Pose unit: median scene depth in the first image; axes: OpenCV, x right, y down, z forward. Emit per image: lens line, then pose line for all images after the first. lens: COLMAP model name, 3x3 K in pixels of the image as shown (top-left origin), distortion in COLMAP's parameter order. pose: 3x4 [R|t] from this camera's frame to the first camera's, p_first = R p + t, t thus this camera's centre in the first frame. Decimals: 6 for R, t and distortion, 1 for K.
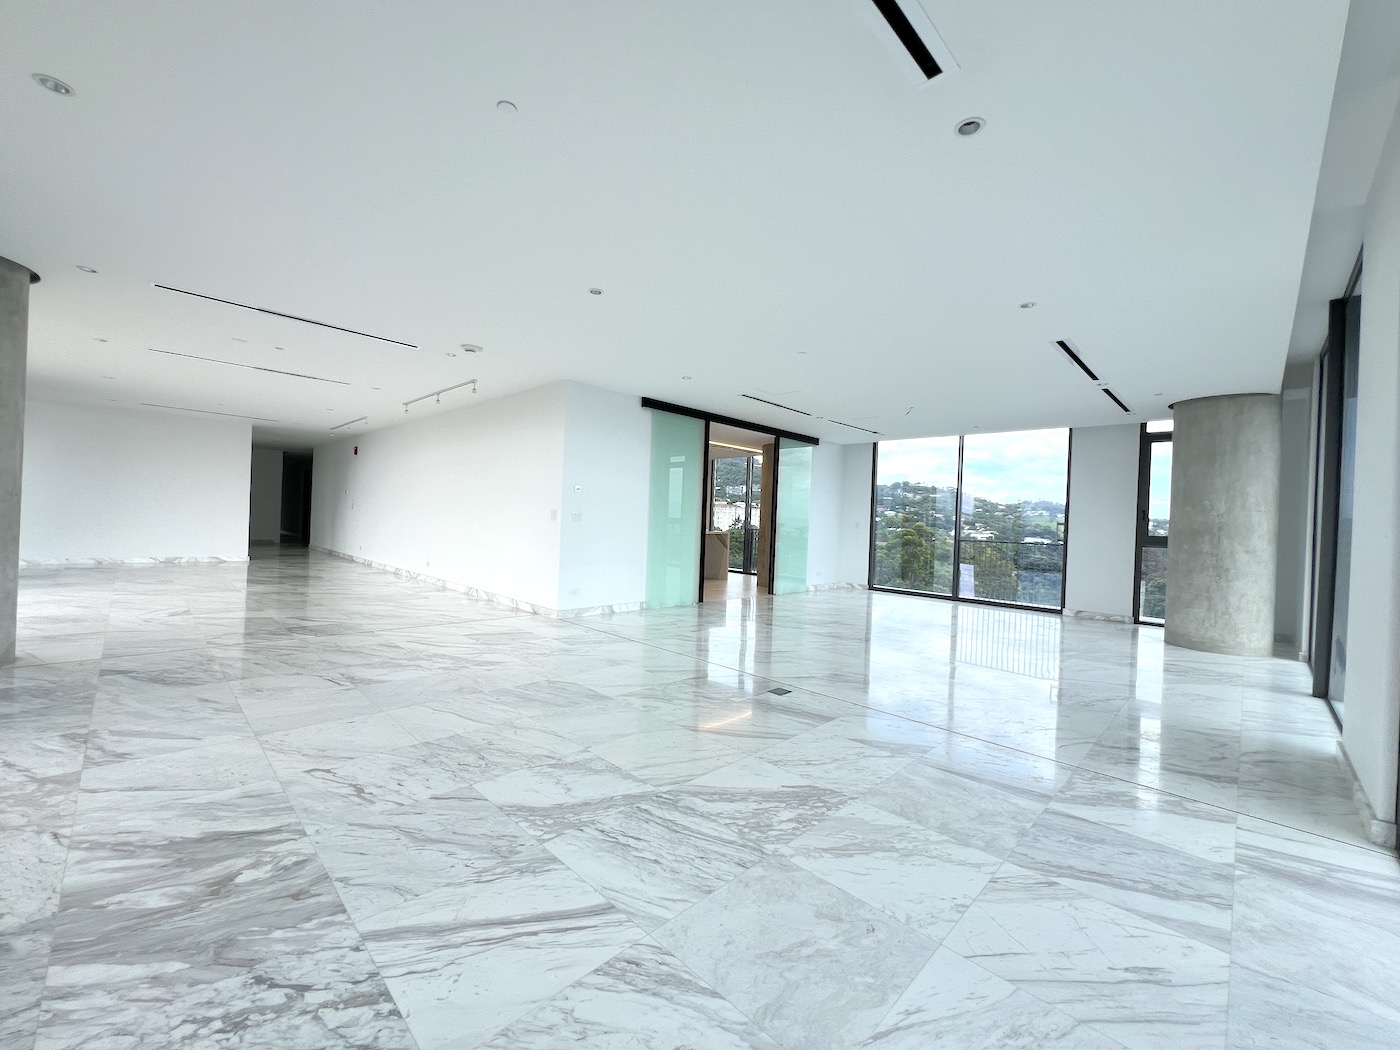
lens RADIAL K [[564.1, 0, 698.4], [0, 564.1, 520.7], [0, 0, 1]] dist [-0.002675, 0.000679]
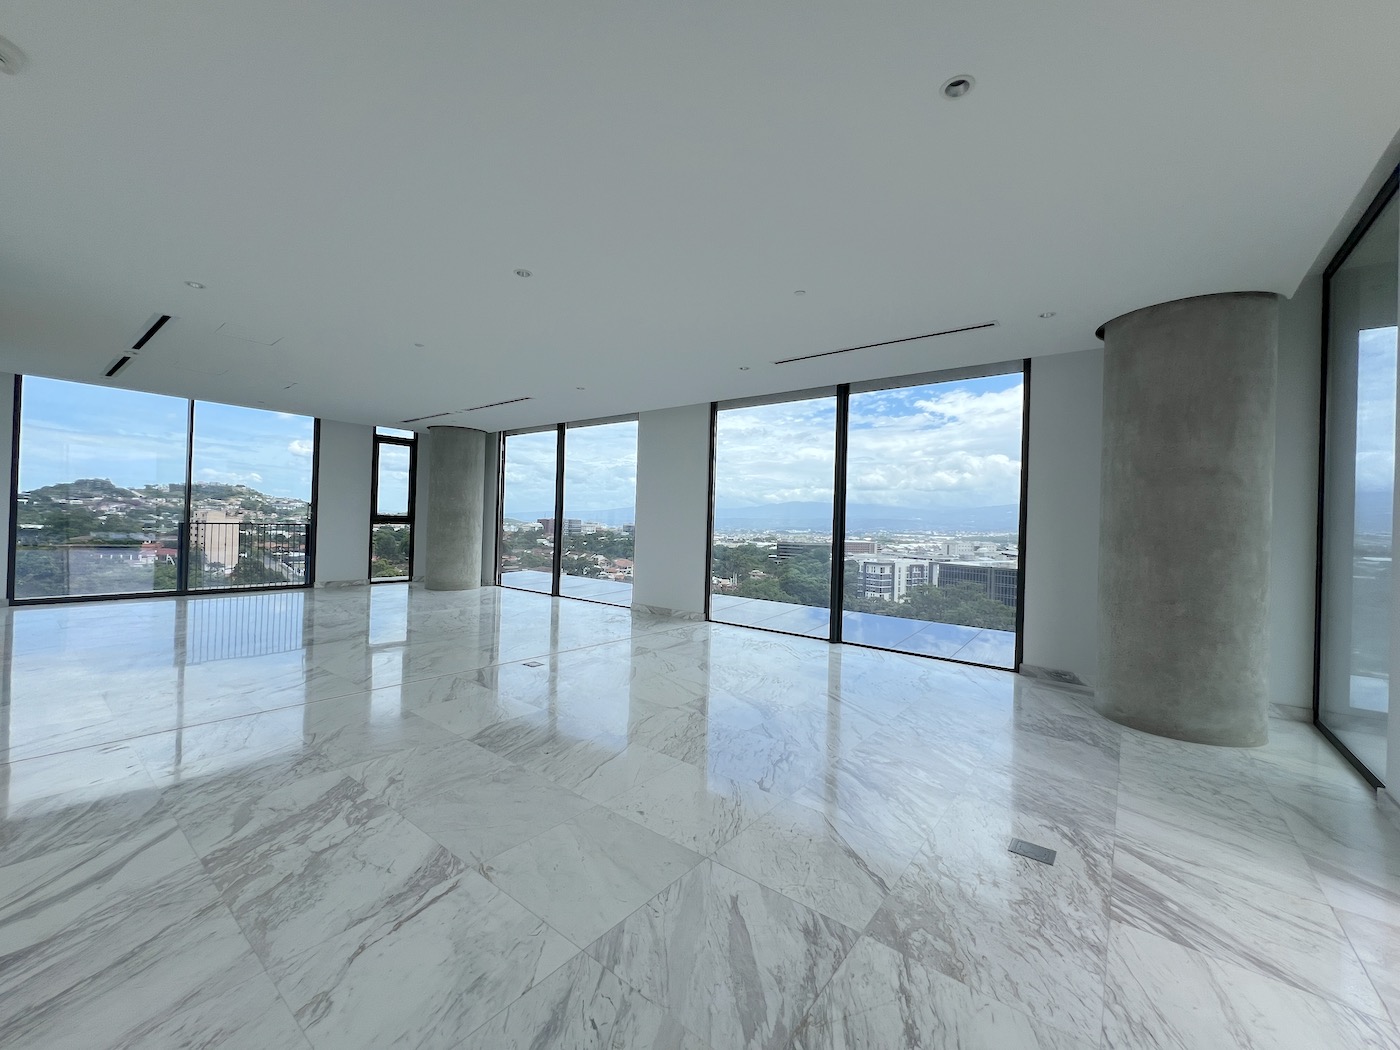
lens RADIAL K [[559.0, 0, 700.0], [0, 559.0, 525.0], [0, 0, 1]] dist [0.001367, 0.000586]
pose [[-0.117546, -0.046322, 0.991986, -1.333802], [-0.033780, 0.998520, 0.042624, -0.072270], [-0.992493, -0.028499, -0.118937, 0.992989]]
